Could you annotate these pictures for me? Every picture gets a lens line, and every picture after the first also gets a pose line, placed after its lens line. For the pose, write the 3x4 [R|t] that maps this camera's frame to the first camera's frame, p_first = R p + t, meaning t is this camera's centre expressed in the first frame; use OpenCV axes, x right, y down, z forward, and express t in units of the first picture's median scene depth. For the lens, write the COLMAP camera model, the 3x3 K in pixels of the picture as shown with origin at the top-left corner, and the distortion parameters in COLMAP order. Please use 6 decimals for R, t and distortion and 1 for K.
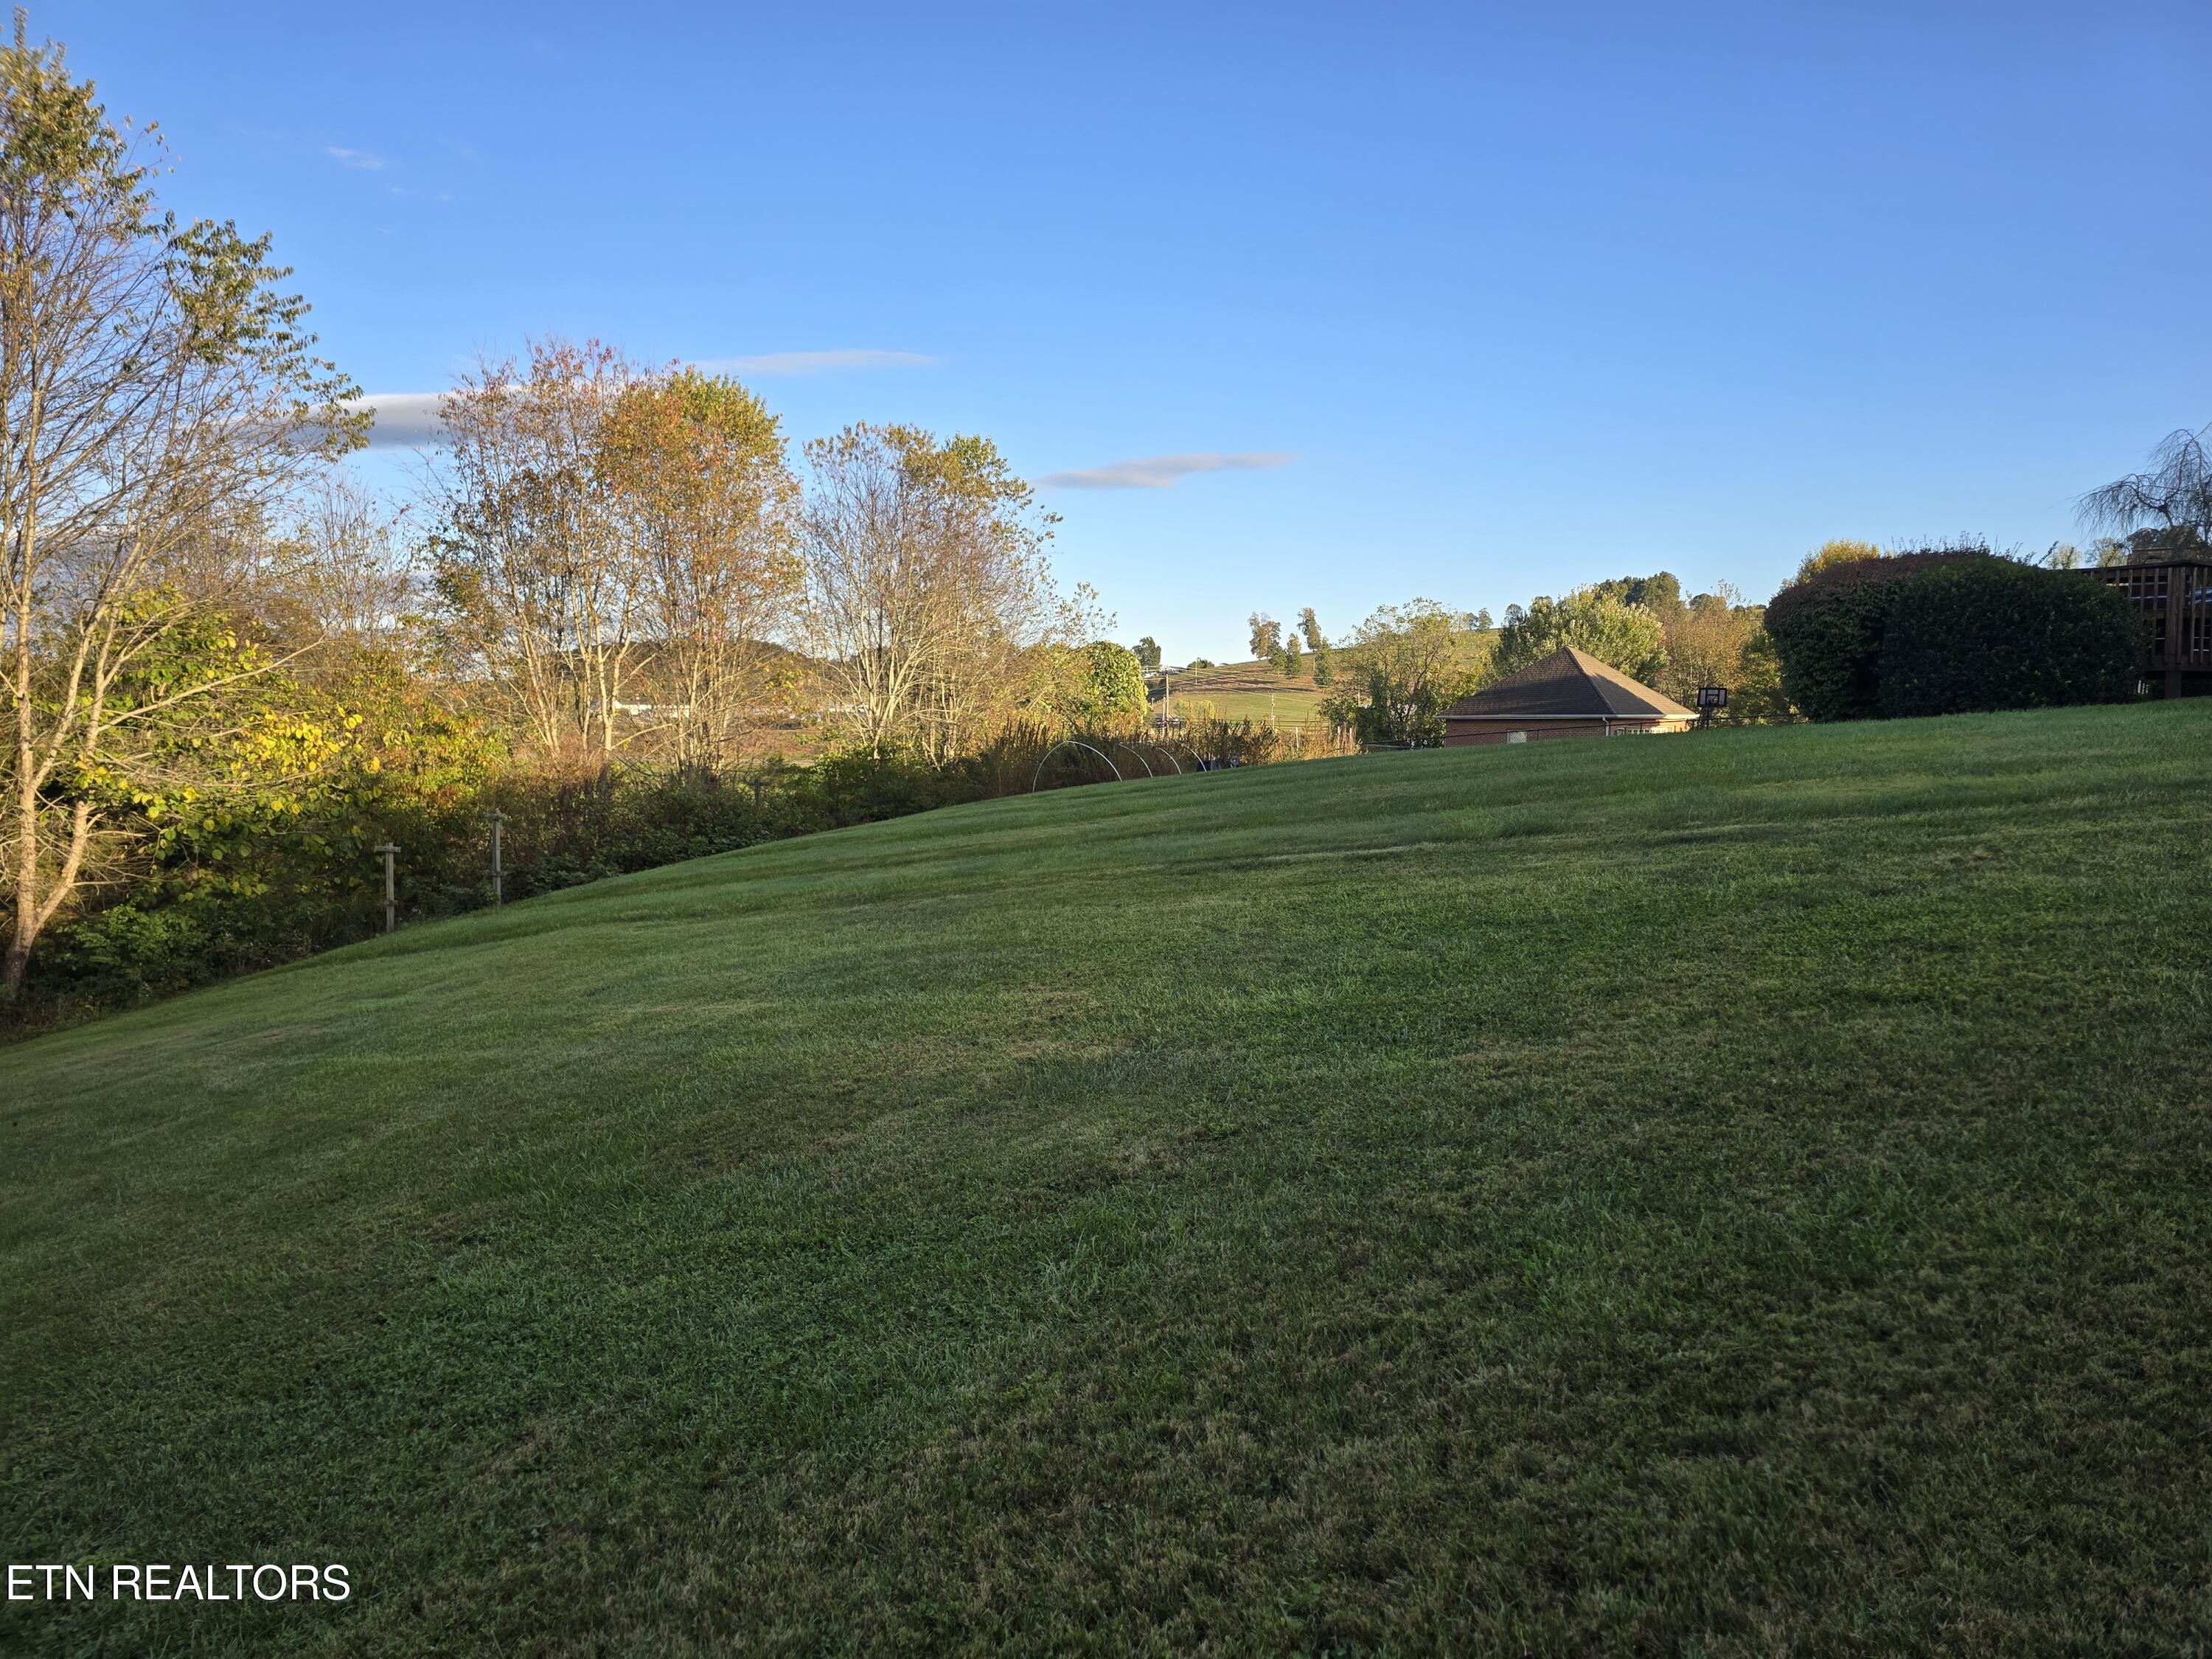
lens RADIAL K [[1484.0, 0, 1096.9], [0, 1484.0, 836.2], [0, 0, 1]] dist [0.105762, -0.095524]
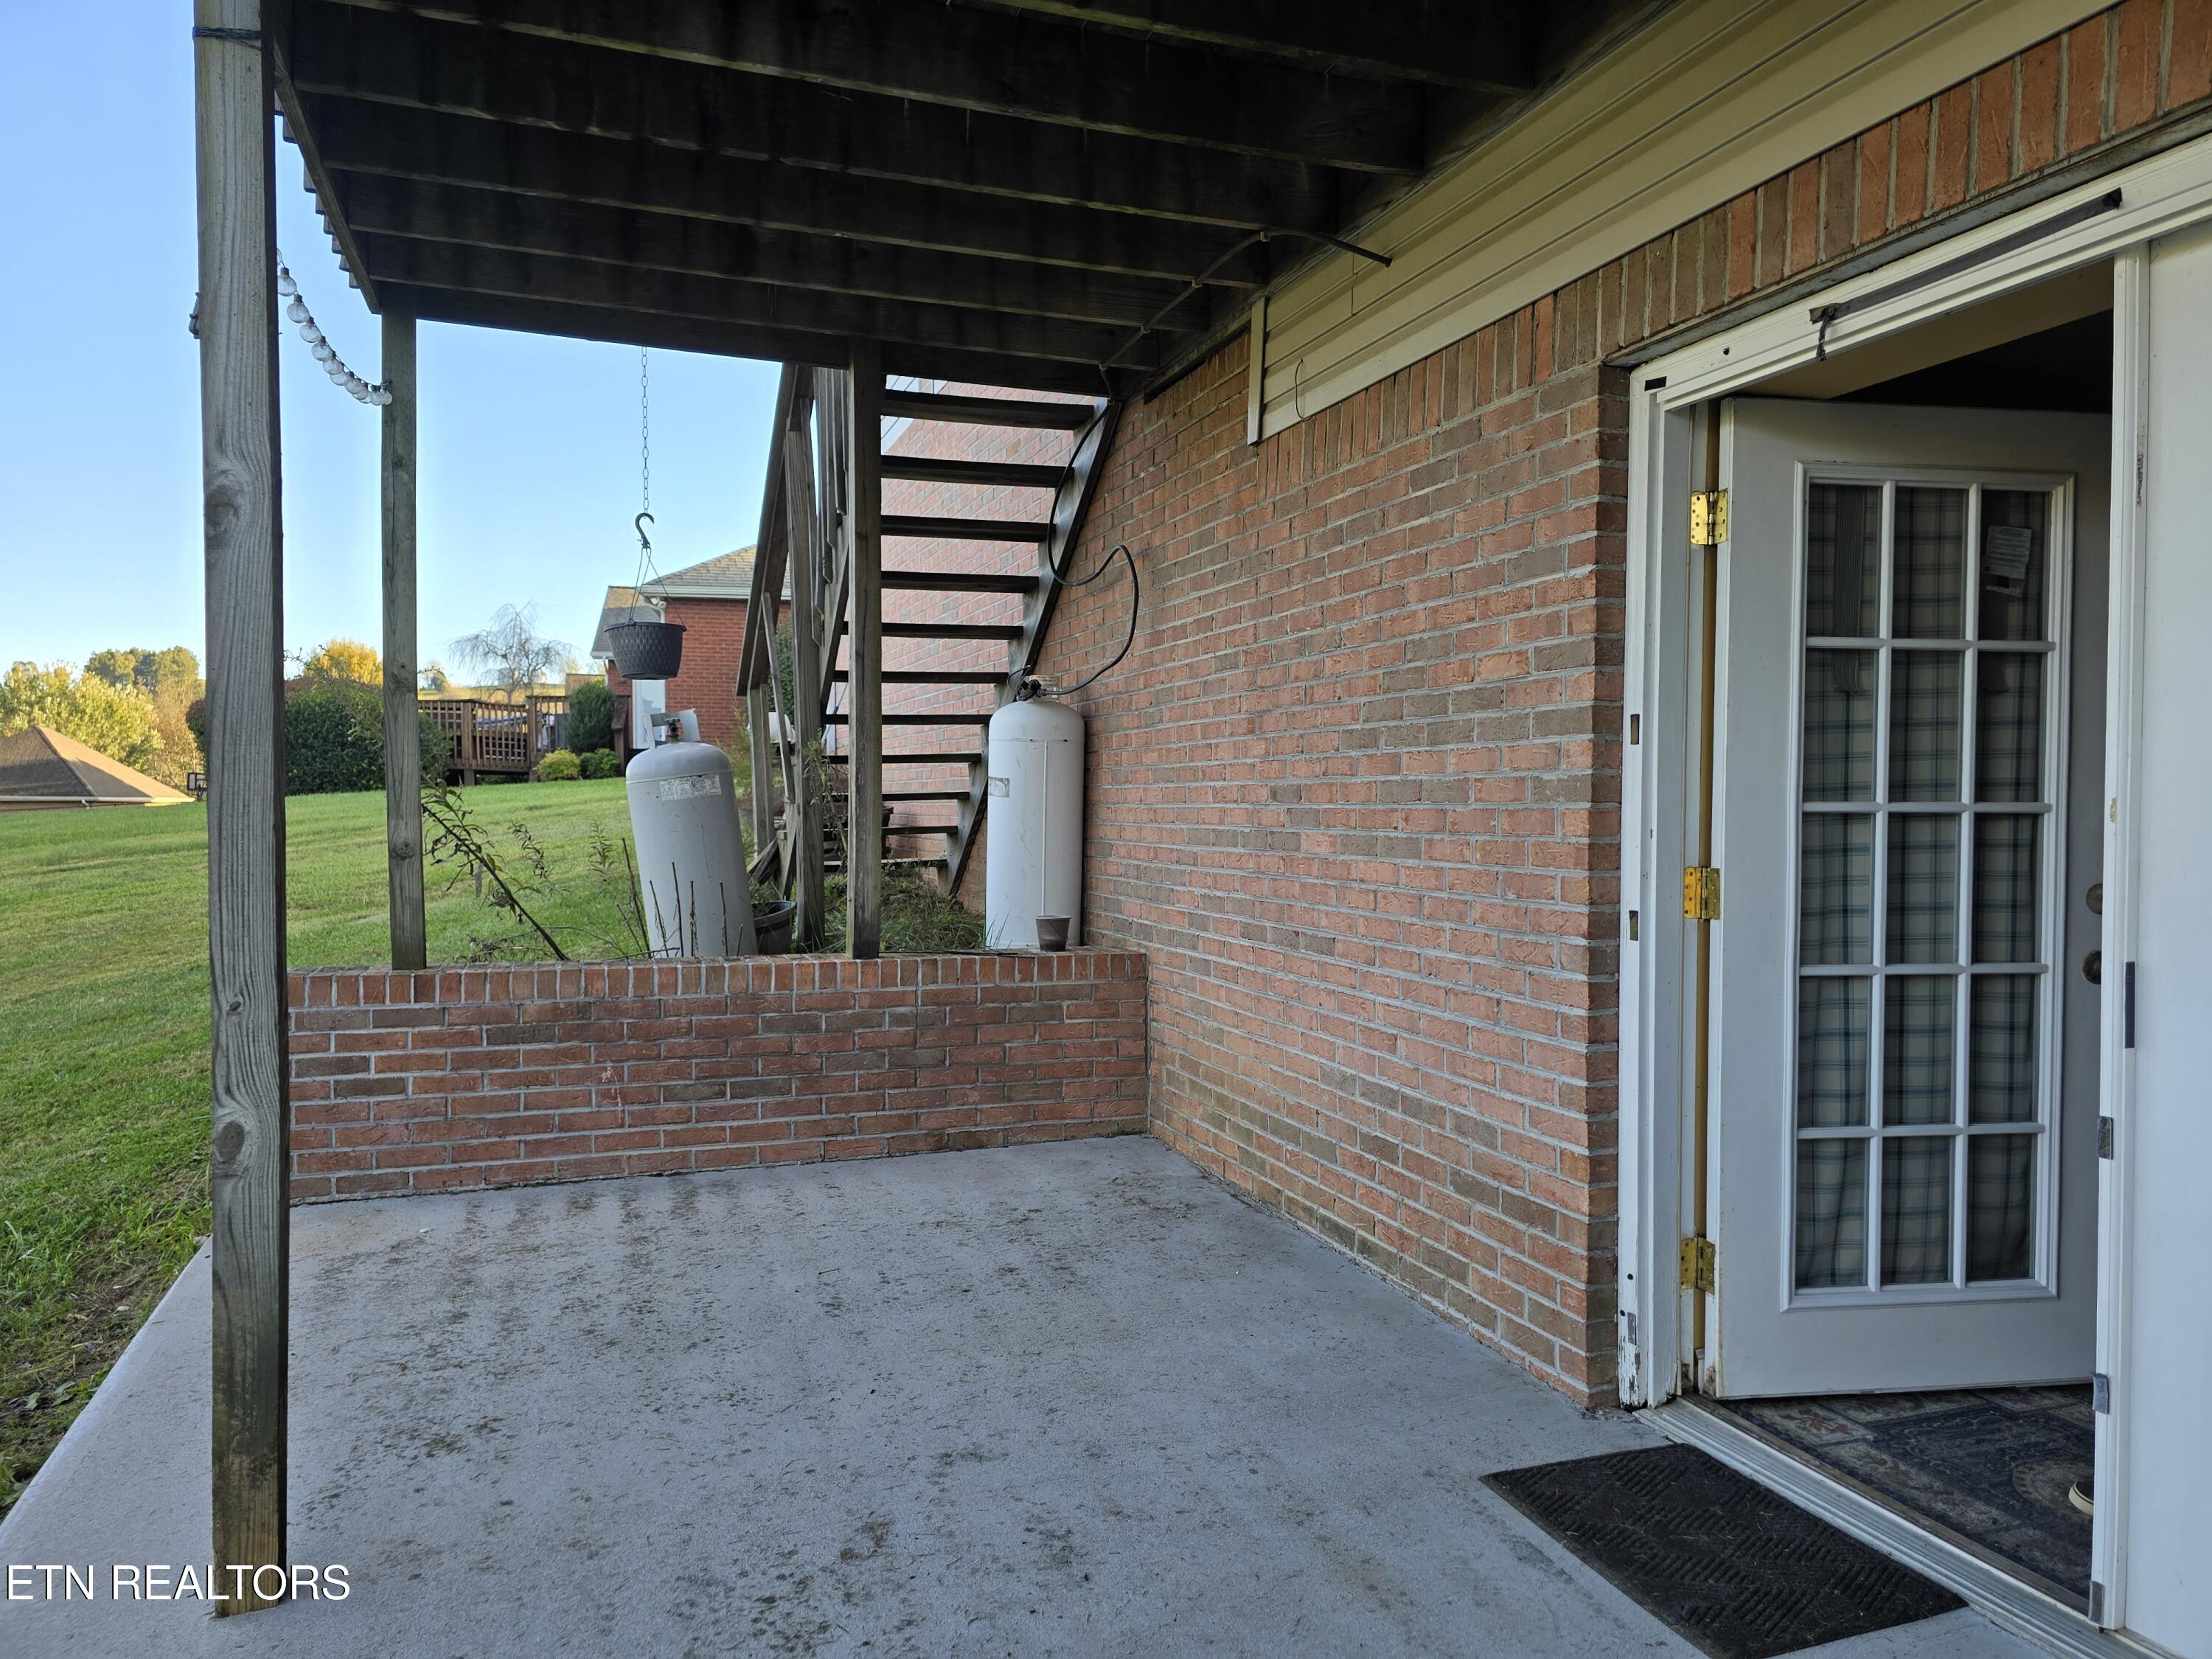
lens RADIAL K [[1484.0, 0, 1096.9], [0, 1484.0, 836.2], [0, 0, 1]] dist [0.105762, -0.095524]
pose [[0.624078, -0.010733, 0.781289, -0.037545], [0.056191, 0.997933, -0.031175, 0.017537], [-0.779339, 0.063357, 0.623391, -0.182325]]
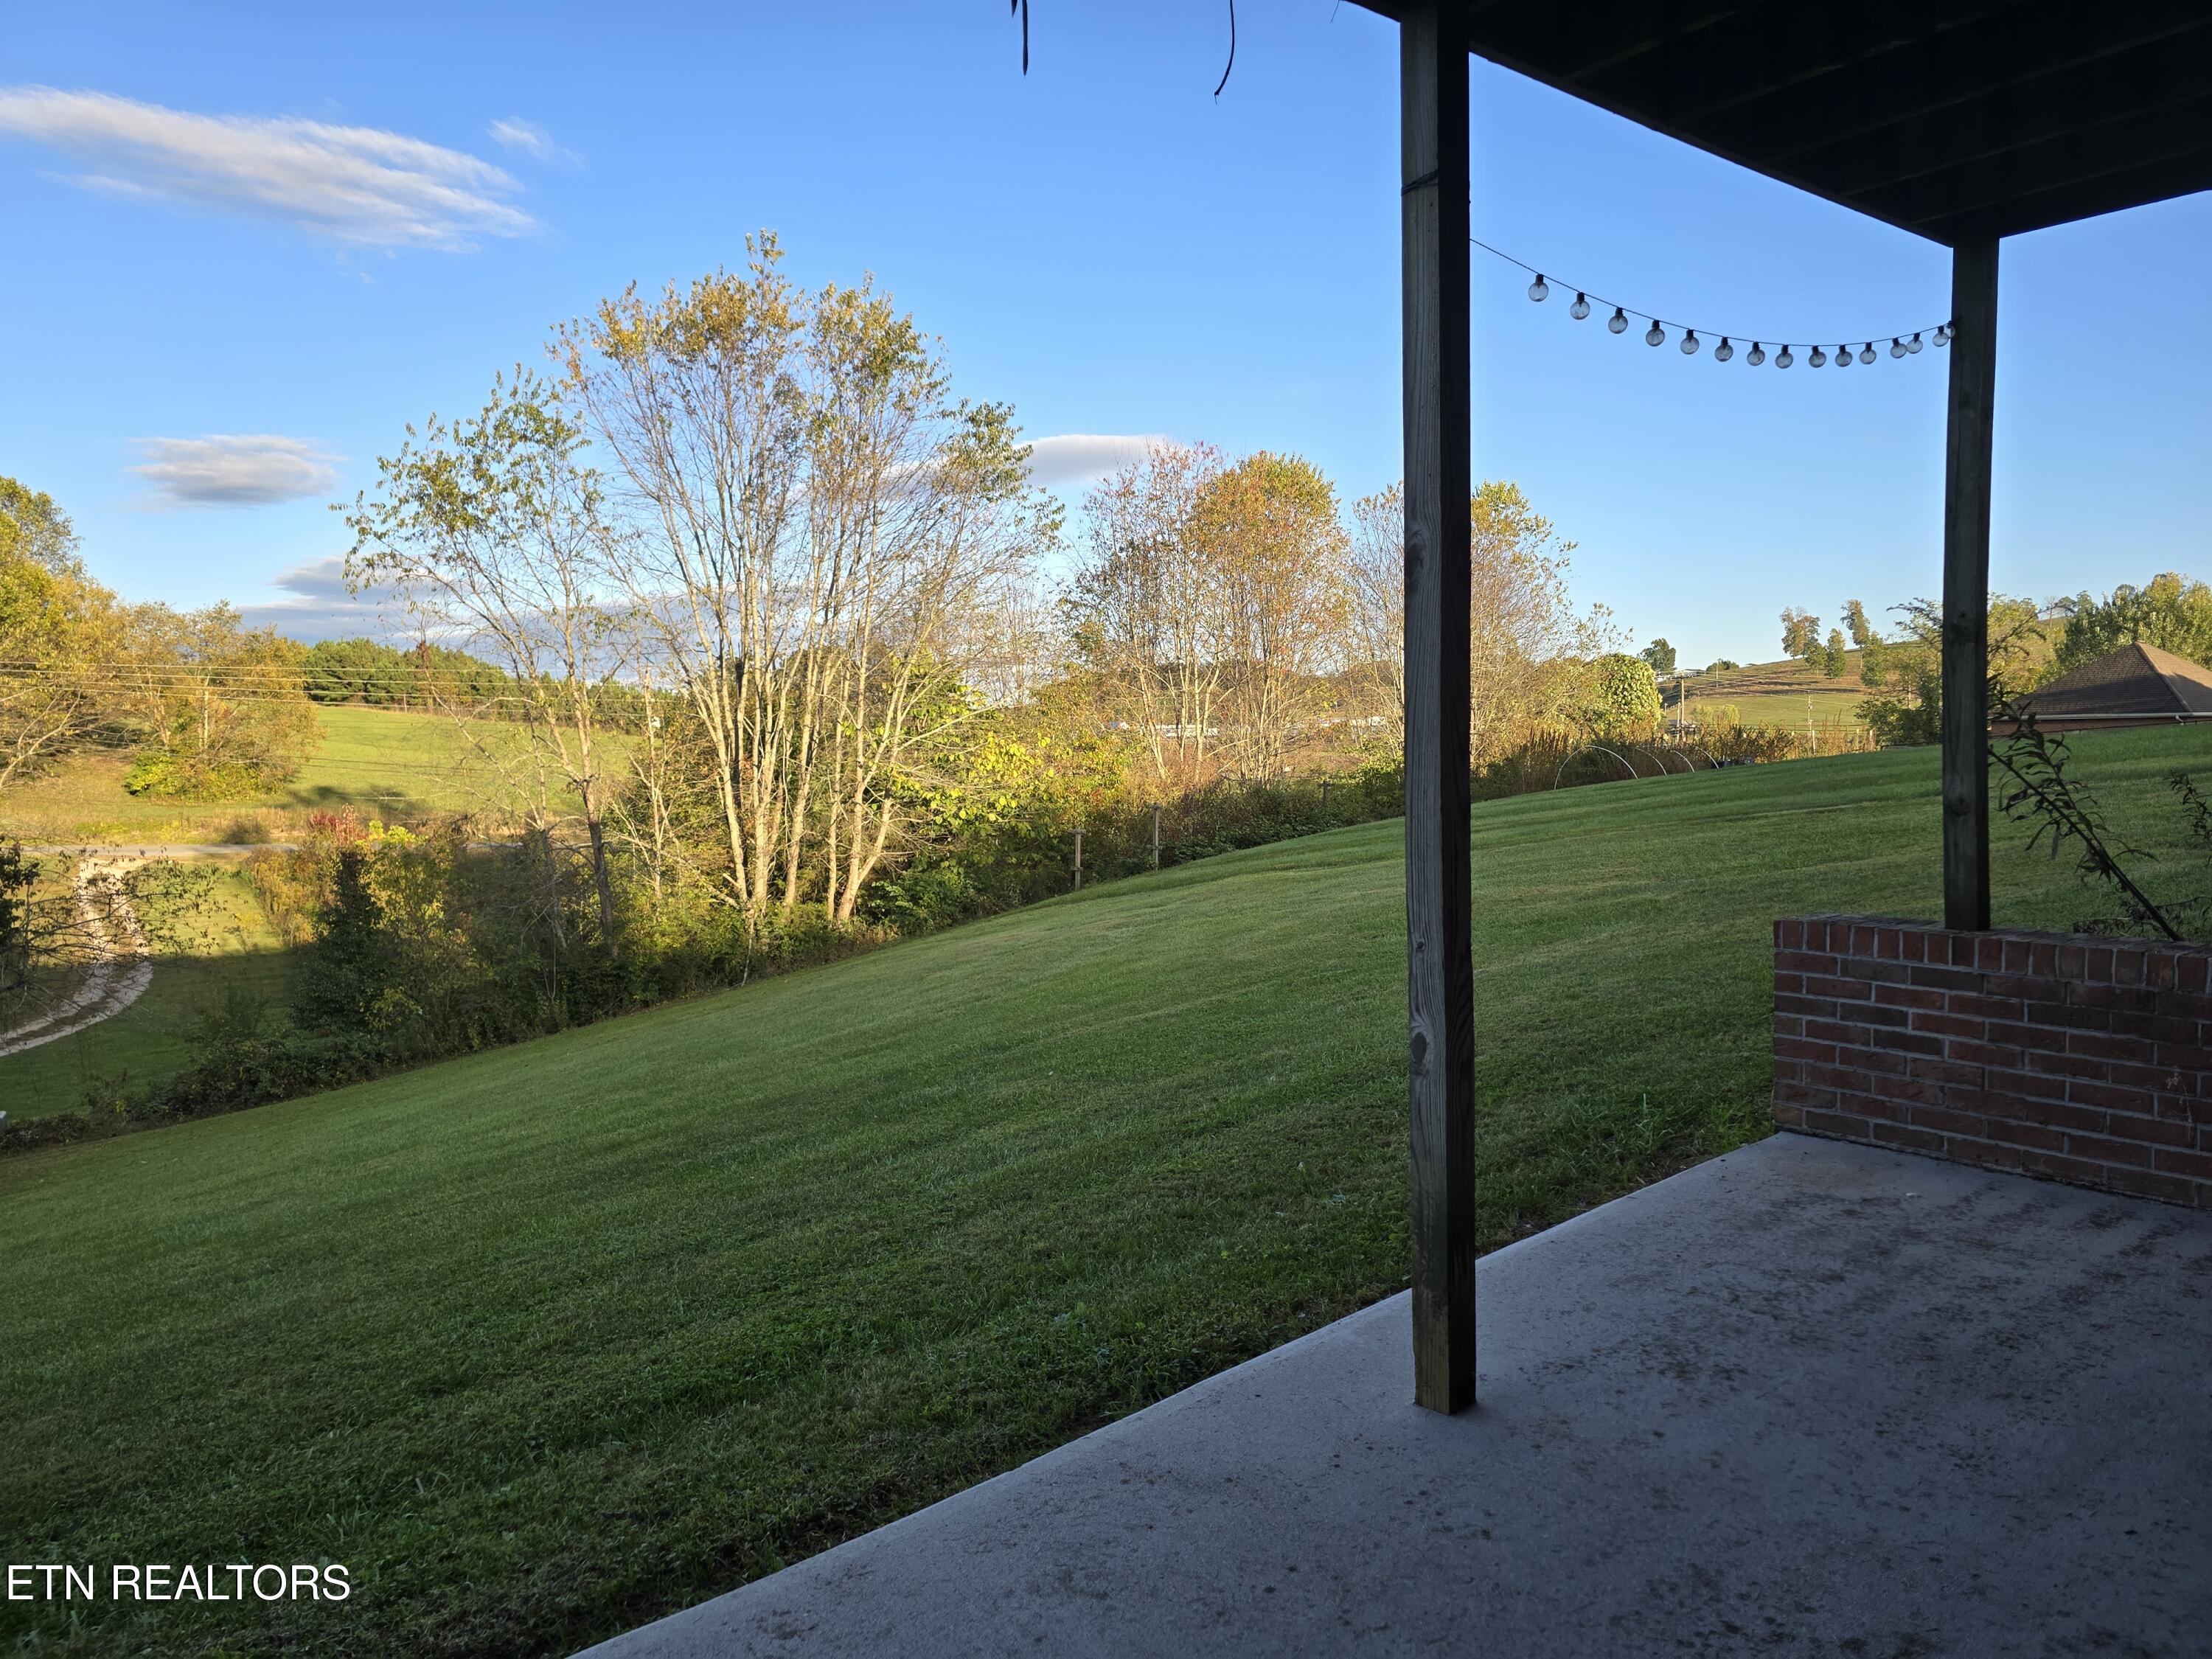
lens RADIAL K [[1484.0, 0, 1096.9], [0, 1484.0, 836.2], [0, 0, 1]] dist [0.105762, -0.095524]
pose [[0.948199, 0.004934, -0.317640, -0.008800], [-0.007973, 0.999934, -0.008270, 0.015900], [0.317578, 0.010374, 0.948175, -0.193882]]
